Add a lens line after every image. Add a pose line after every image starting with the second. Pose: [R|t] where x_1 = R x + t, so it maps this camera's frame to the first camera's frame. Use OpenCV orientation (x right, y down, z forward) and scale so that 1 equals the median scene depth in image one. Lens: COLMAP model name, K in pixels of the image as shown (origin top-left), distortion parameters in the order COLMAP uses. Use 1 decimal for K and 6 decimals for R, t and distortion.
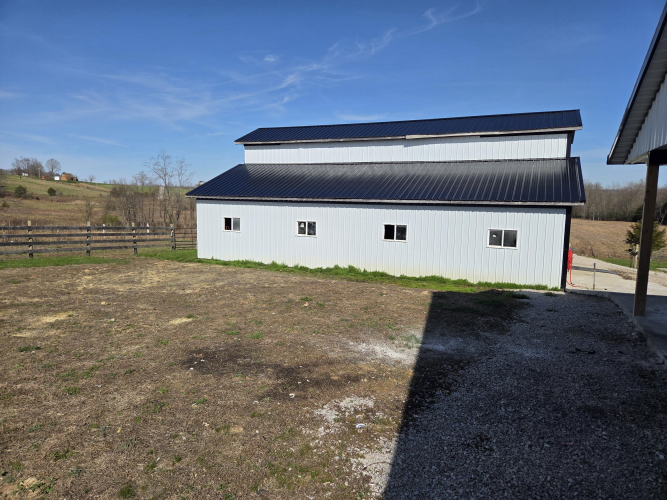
lens RADIAL K [[445.1, 0, 328.2], [0, 445.1, 243.2], [0, 0, 1]] dist [0.077133, -0.064880]
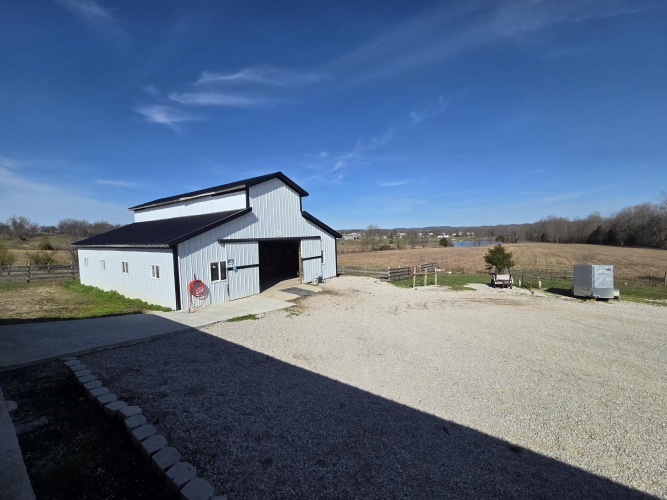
lens RADIAL K [[274.5, 0, 331.6], [0, 274.5, 255.3], [0, 0, 1]] dist [0.002664, 0.001044]
pose [[0.976673, -0.028944, -0.212773, 0.108358], [0.022335, 0.999192, -0.033401, -0.002151], [0.213568, 0.027869, 0.976531, 0.031496]]
